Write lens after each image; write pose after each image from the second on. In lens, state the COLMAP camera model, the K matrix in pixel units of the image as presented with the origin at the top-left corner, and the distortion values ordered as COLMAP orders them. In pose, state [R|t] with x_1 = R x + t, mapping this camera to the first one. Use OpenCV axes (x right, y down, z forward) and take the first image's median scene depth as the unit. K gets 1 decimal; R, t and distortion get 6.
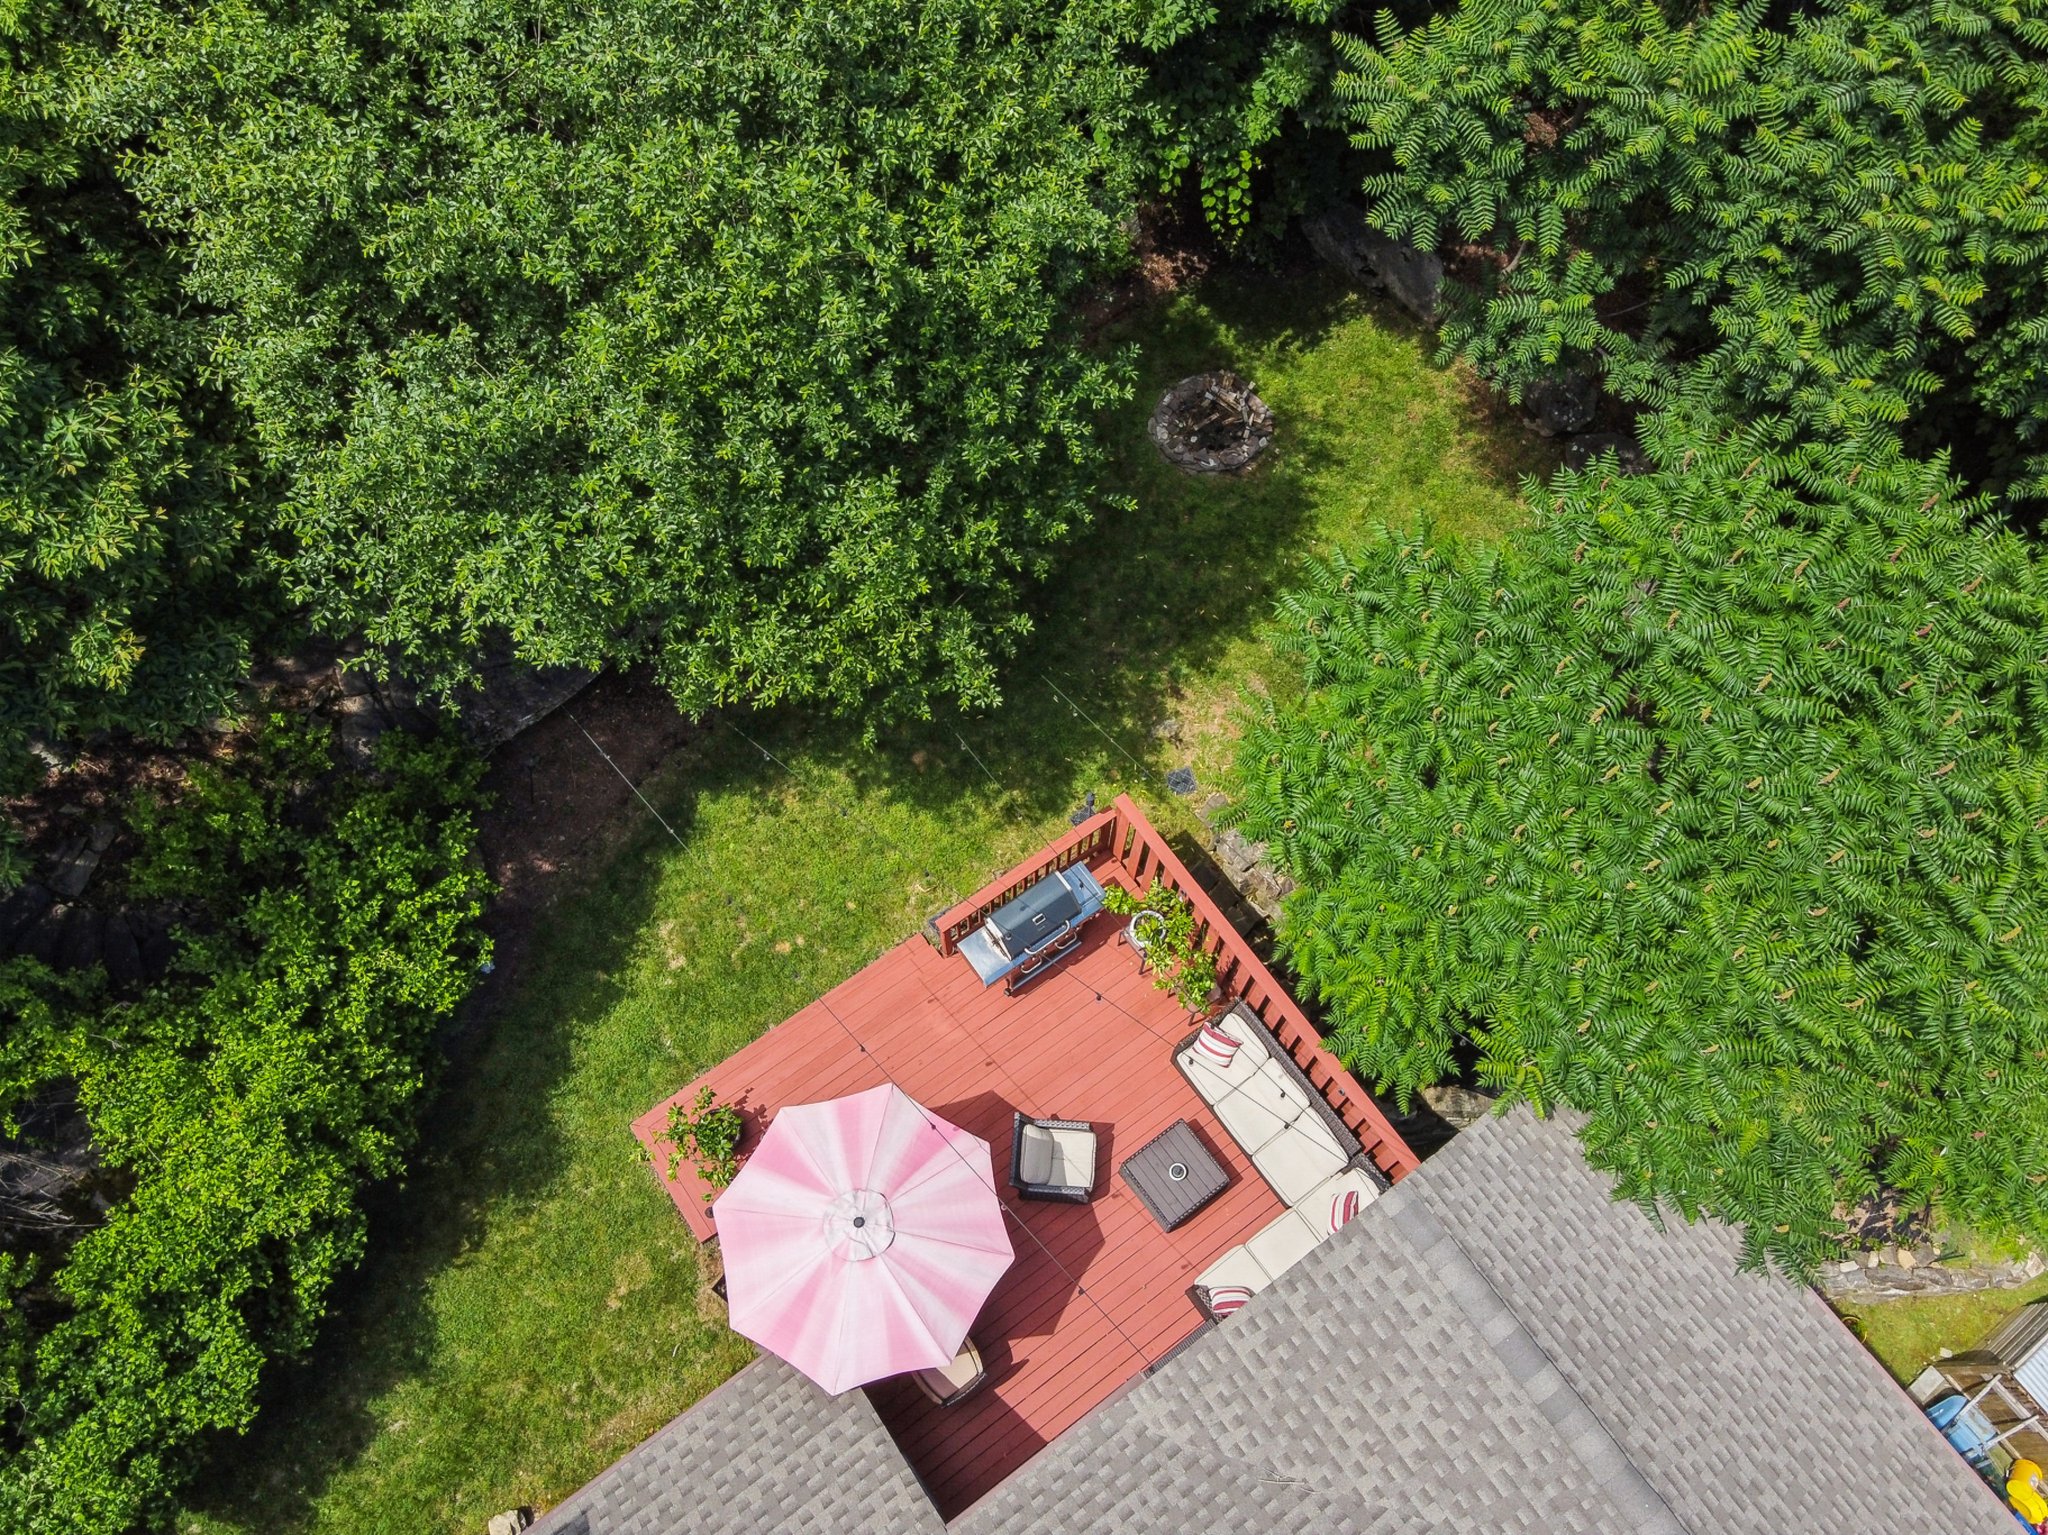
lens RADIAL K [[1550.2, 0, 1029.6], [0, 1550.2, 808.9], [0, 0, 1]] dist [0.003244, 0.015618]
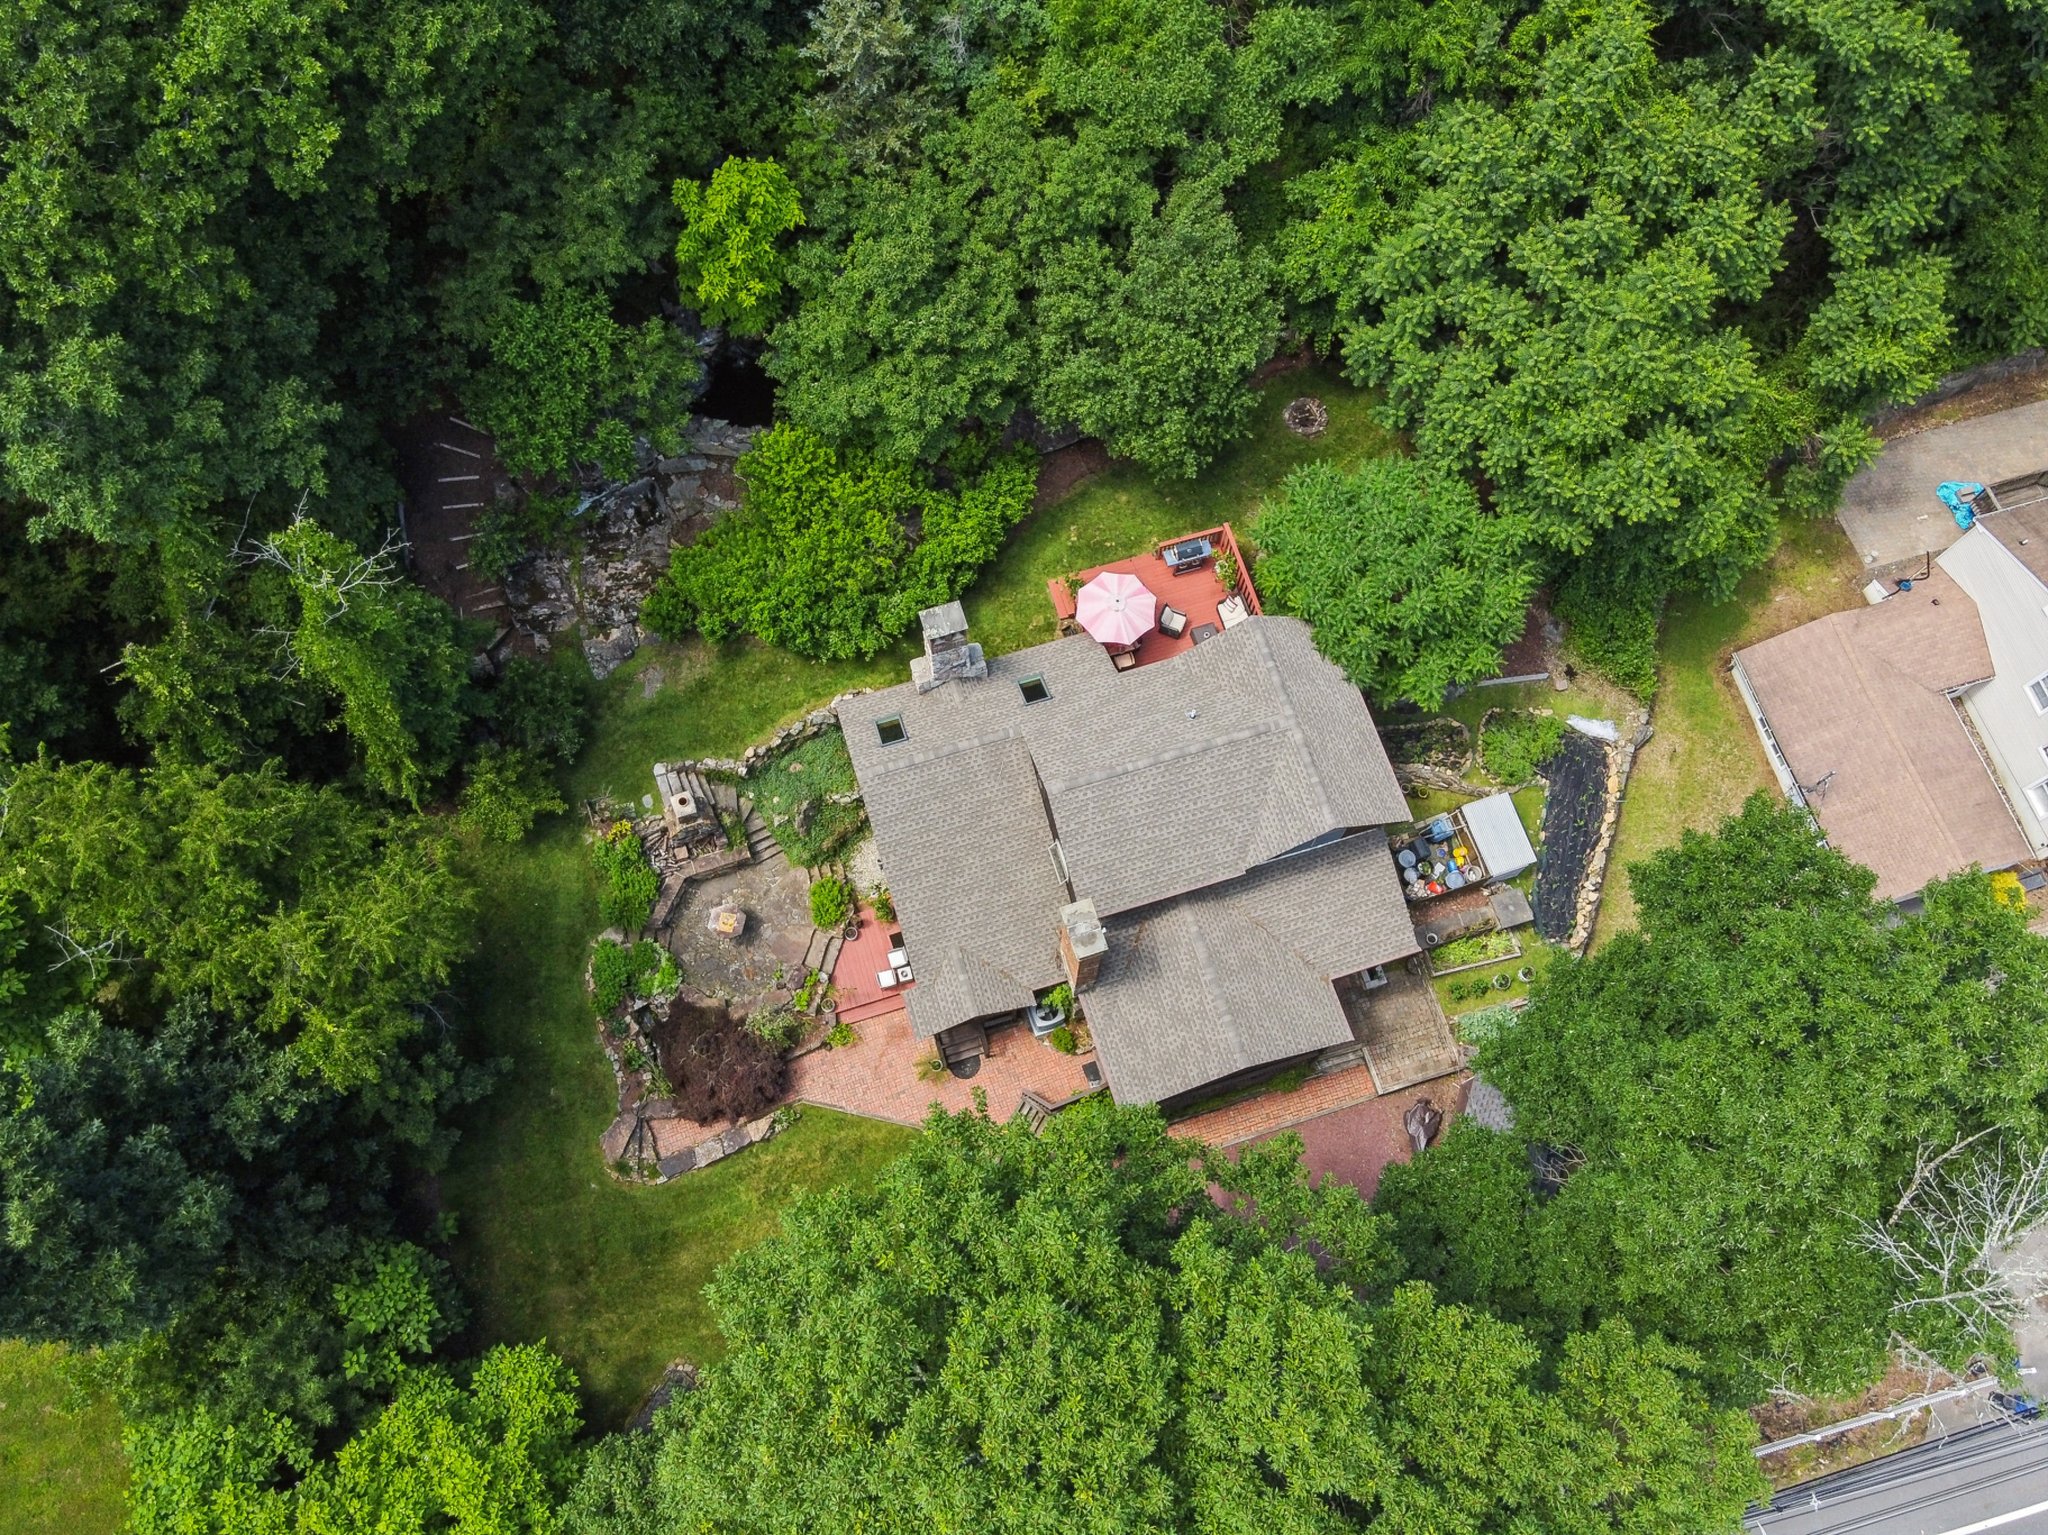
lens RADIAL K [[1681.3, 0, 1057.3], [0, 1681.3, 770.0], [0, 0, 1]] dist [-0.002179, 0.000258]
pose [[0.950264, 0.294512, -0.101293, 0.267590], [-0.292239, 0.955632, 0.036929, 0.523971], [0.107675, -0.005491, 0.994171, -2.881868]]
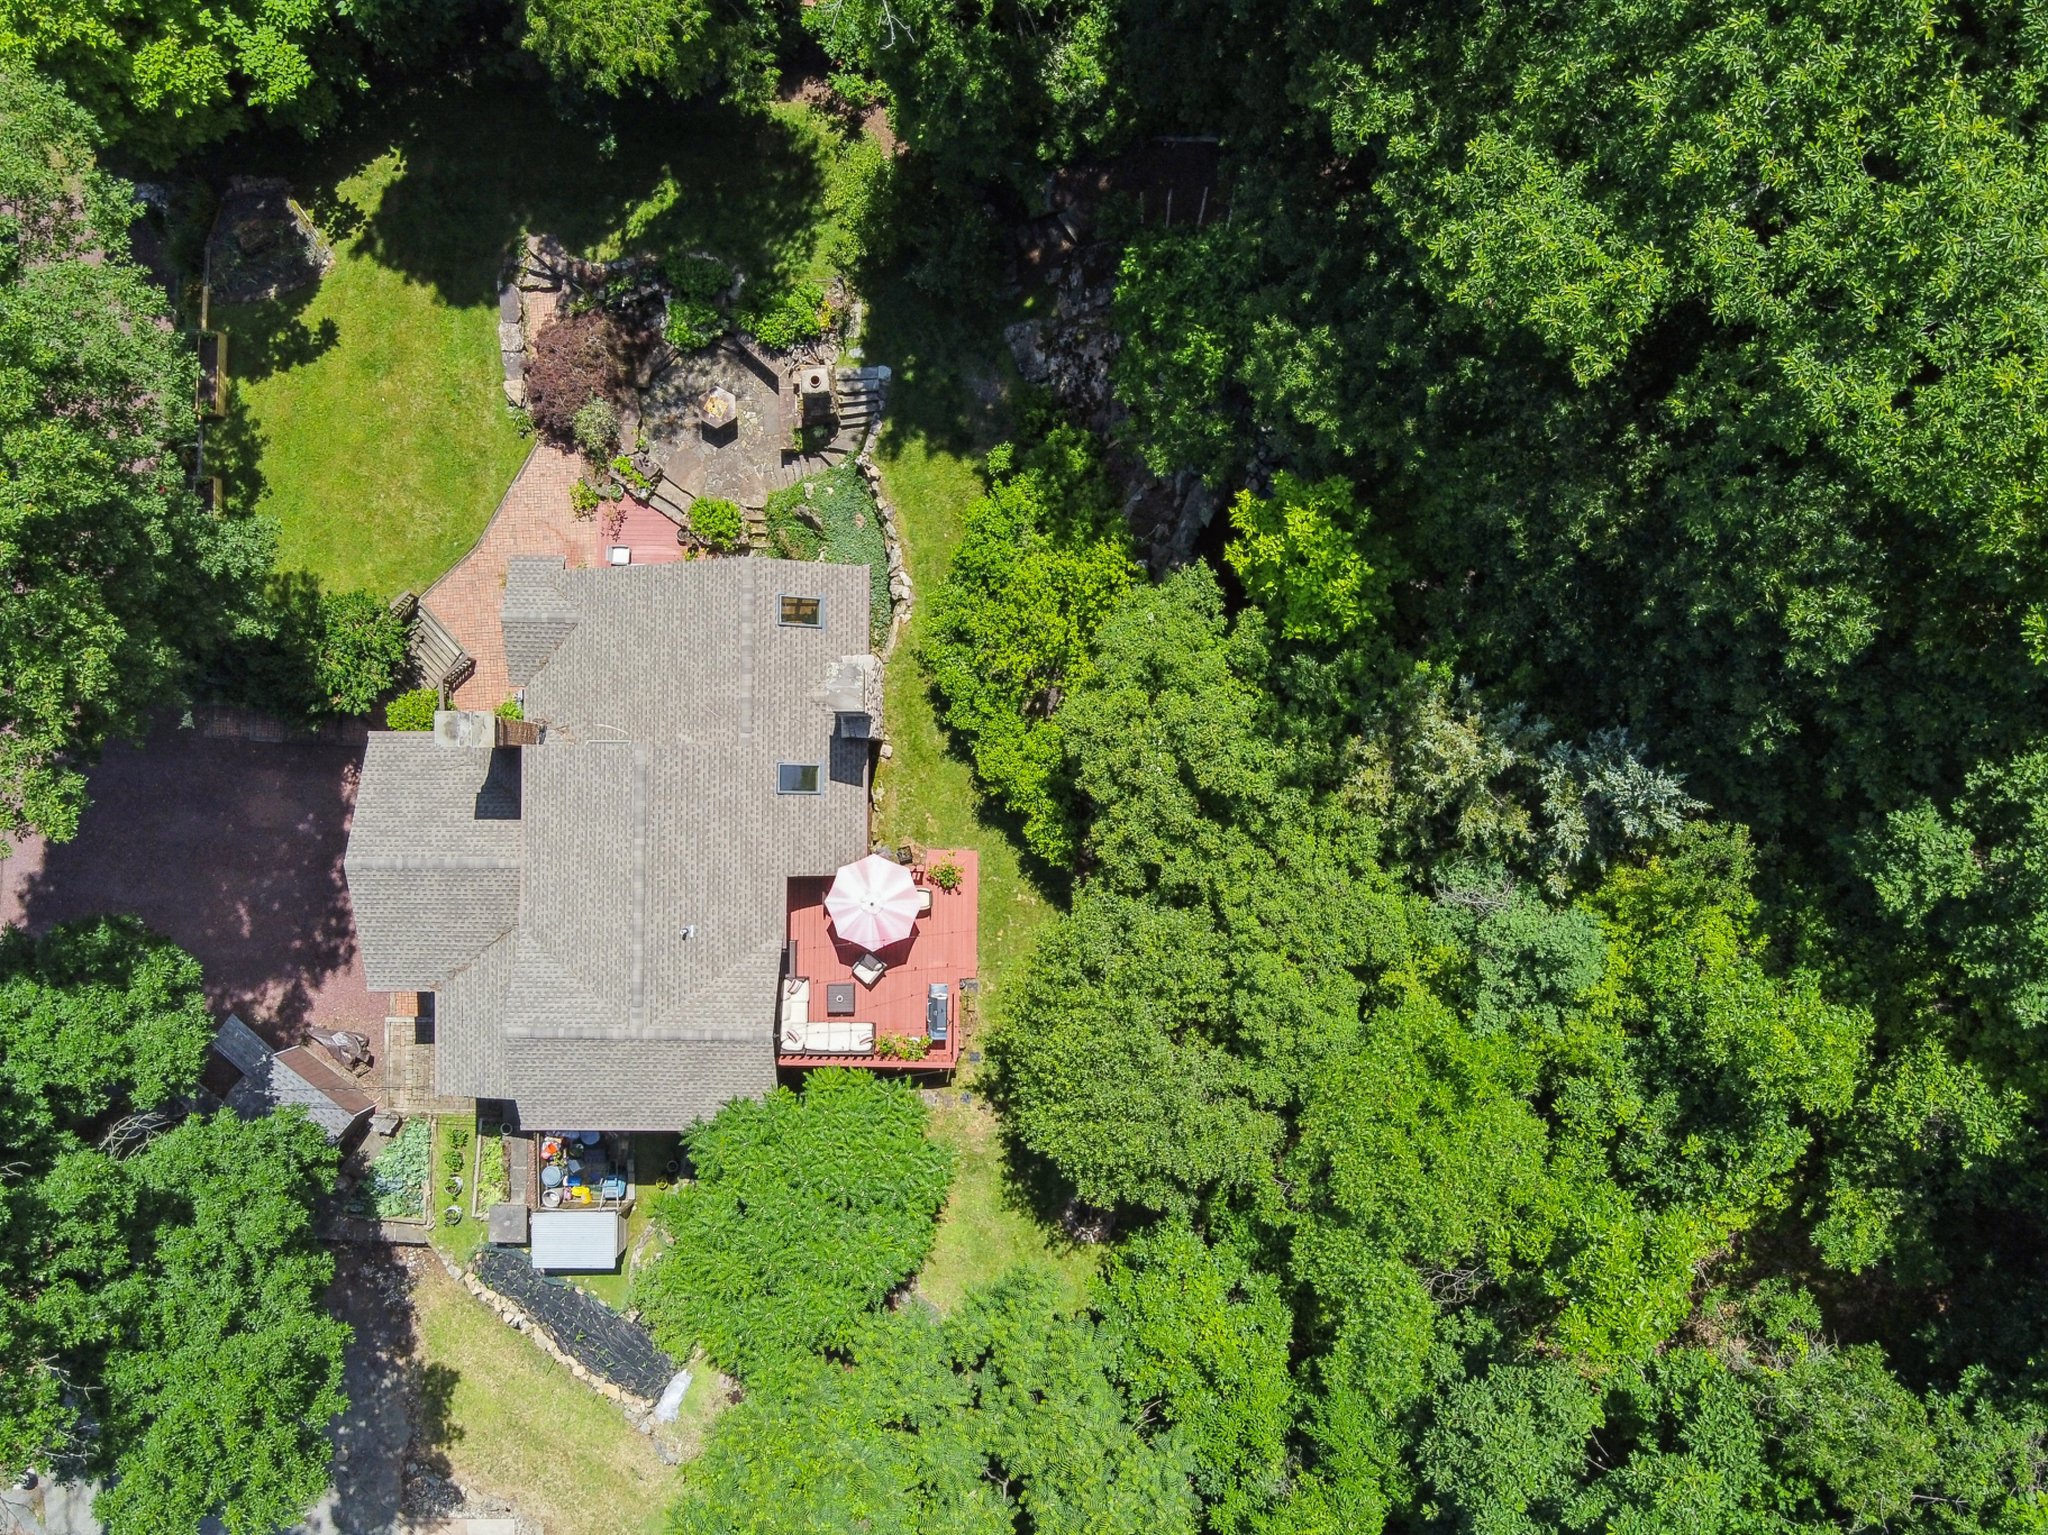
lens RADIAL K [[1633.7, 0, 1023.9], [0, 1633.7, 791.4], [0, 0, 1]] dist [-0.008995, 0.041570]
pose [[-0.591144, 0.806318, -0.020023, -0.396859], [-0.751956, -0.541970, 0.375275, -1.055804], [0.291739, 0.236898, 0.926697, -2.000272]]
